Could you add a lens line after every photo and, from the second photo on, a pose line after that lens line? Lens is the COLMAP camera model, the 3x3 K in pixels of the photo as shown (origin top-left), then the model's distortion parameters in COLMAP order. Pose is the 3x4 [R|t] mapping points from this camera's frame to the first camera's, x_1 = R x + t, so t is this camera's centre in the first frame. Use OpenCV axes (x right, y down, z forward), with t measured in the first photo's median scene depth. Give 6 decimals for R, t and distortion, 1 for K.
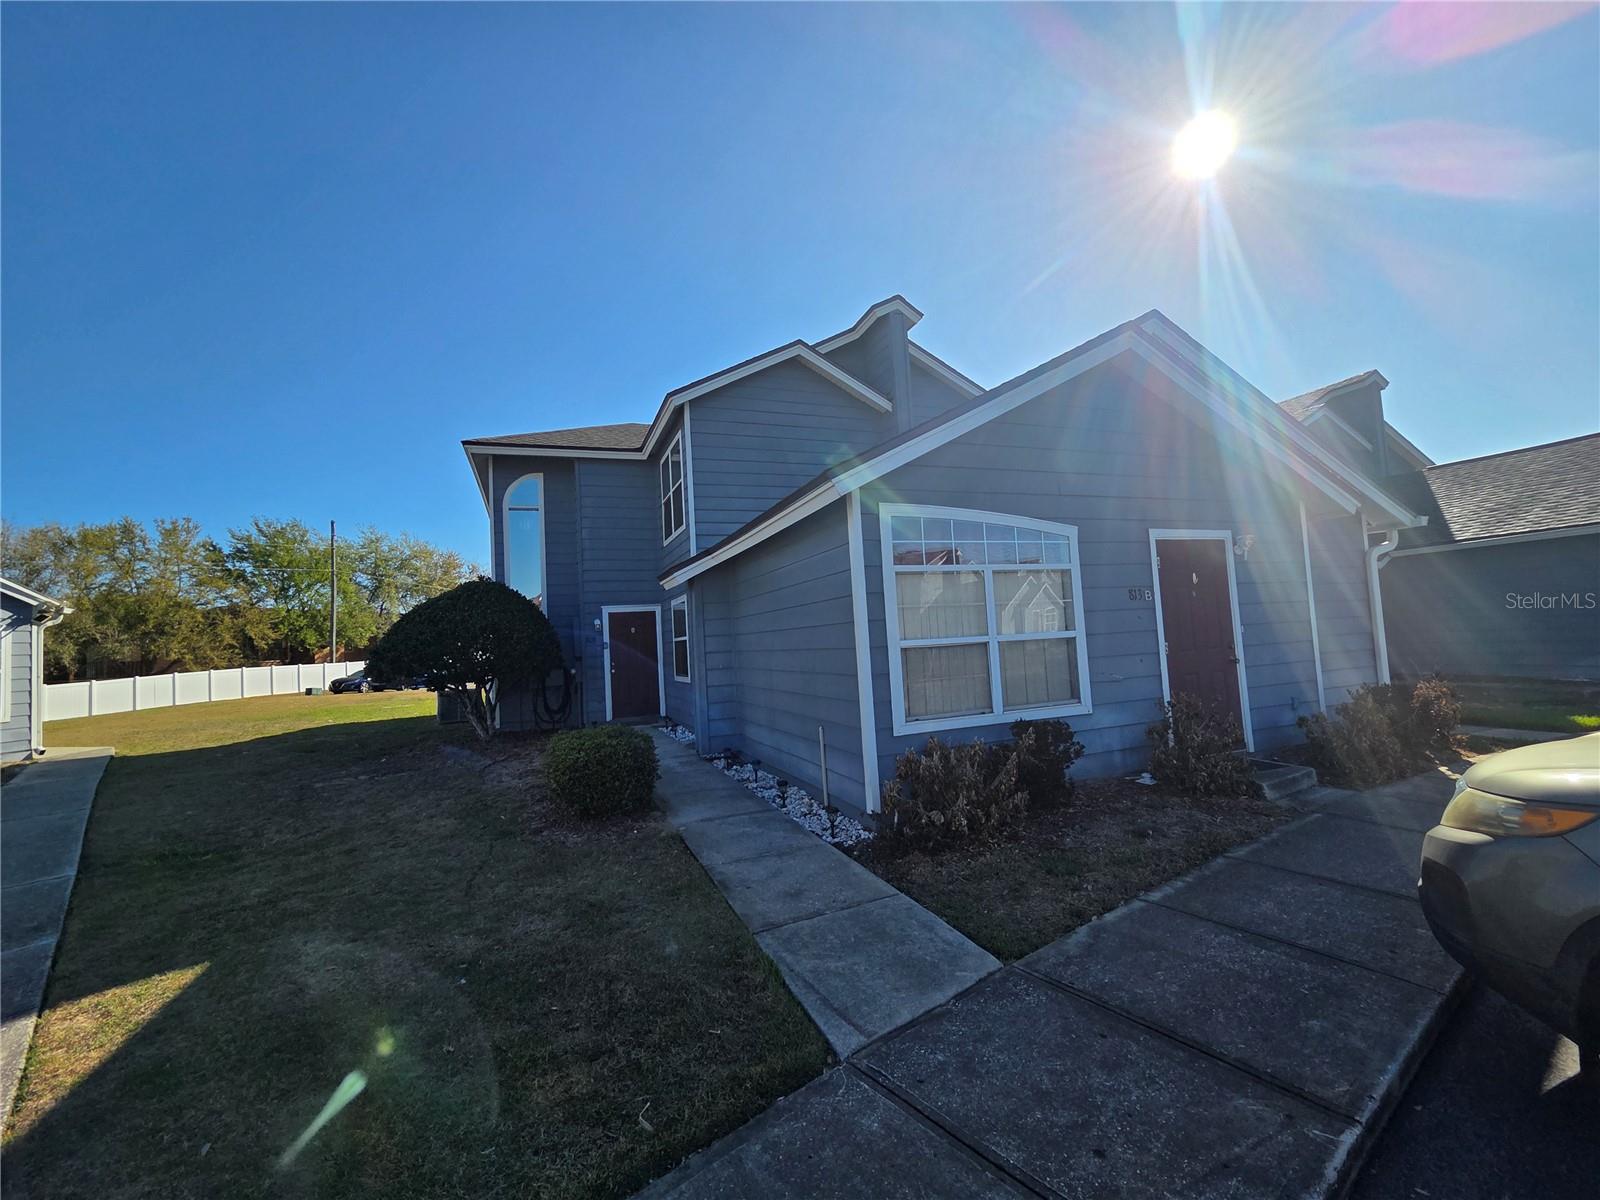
lens RADIAL K [[656.9, 0, 797.8], [0, 656.9, 602.5], [0, 0, 1]] dist [0.001257, 0.001914]
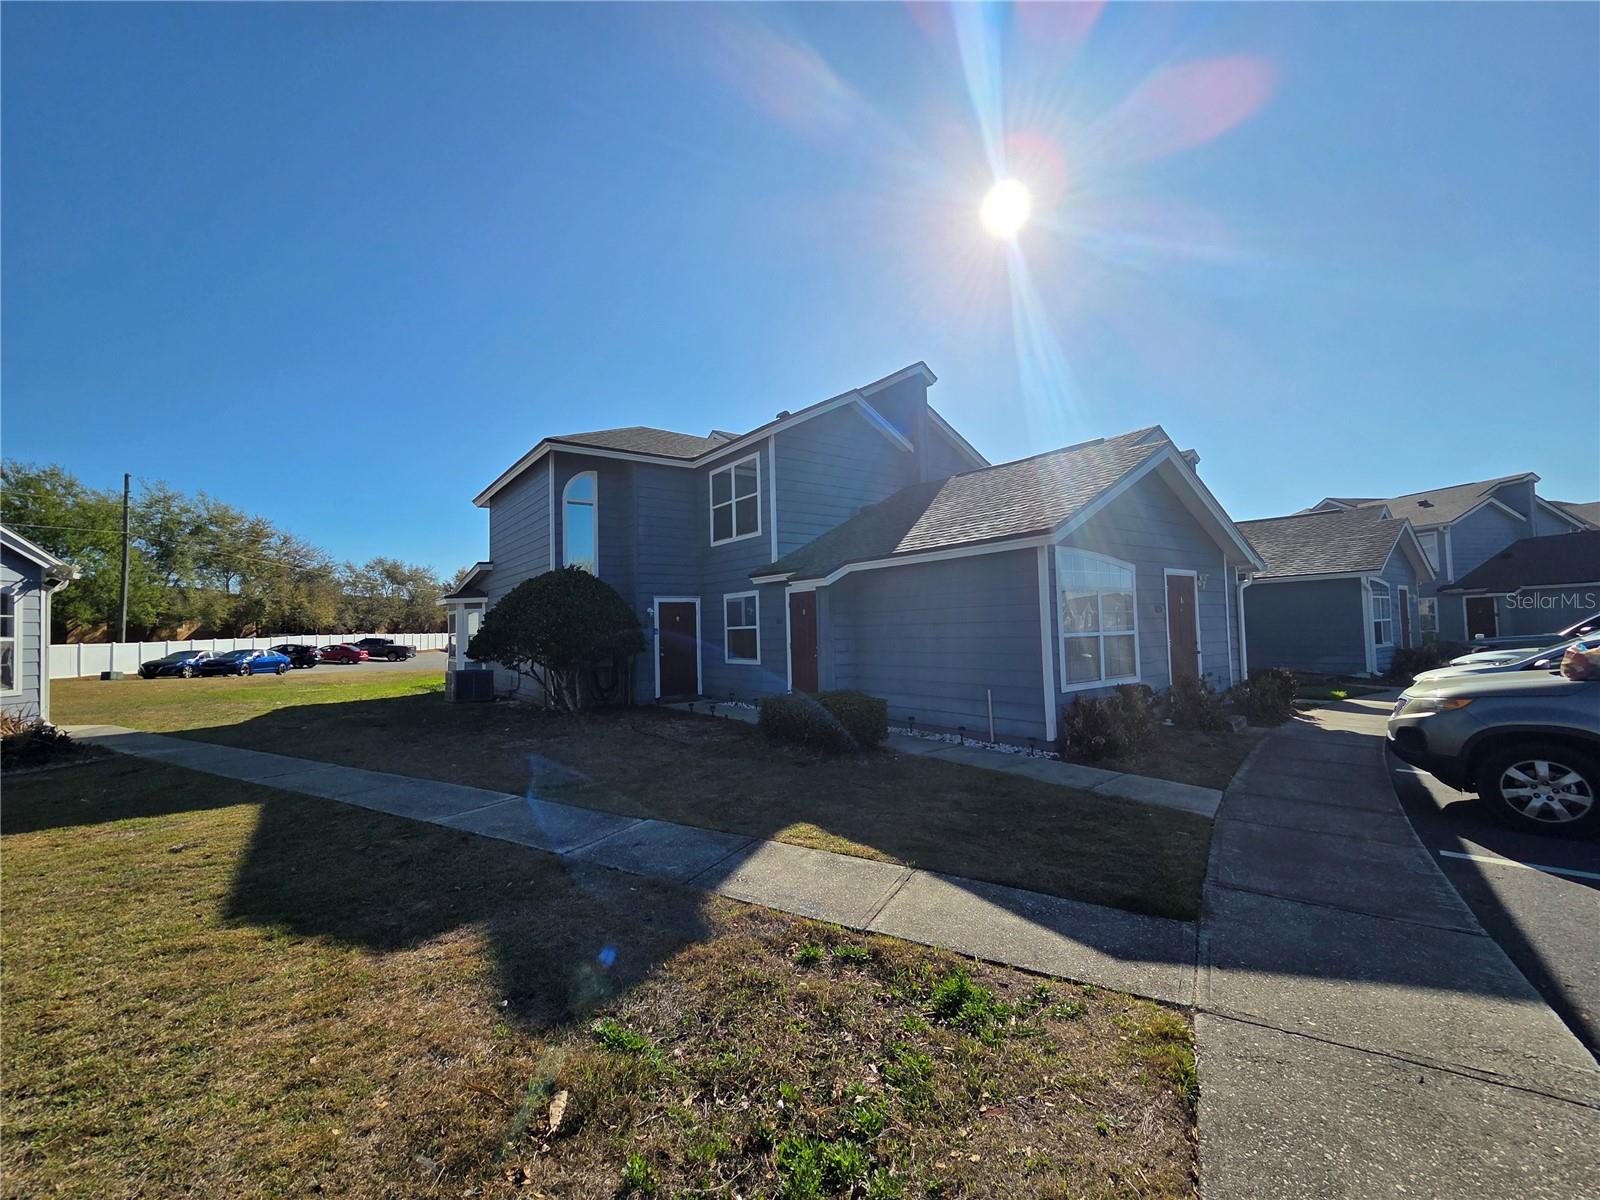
lens RADIAL K [[656.9, 0, 797.8], [0, 656.9, 599.4], [0, 0, 1]] dist [0.001257, 0.001914]
pose [[0.962630, 0.042966, 0.267390, -0.381300], [-0.043837, 0.999035, -0.002714, 0.003588], [-0.267249, -0.009109, 0.963584, -0.153363]]
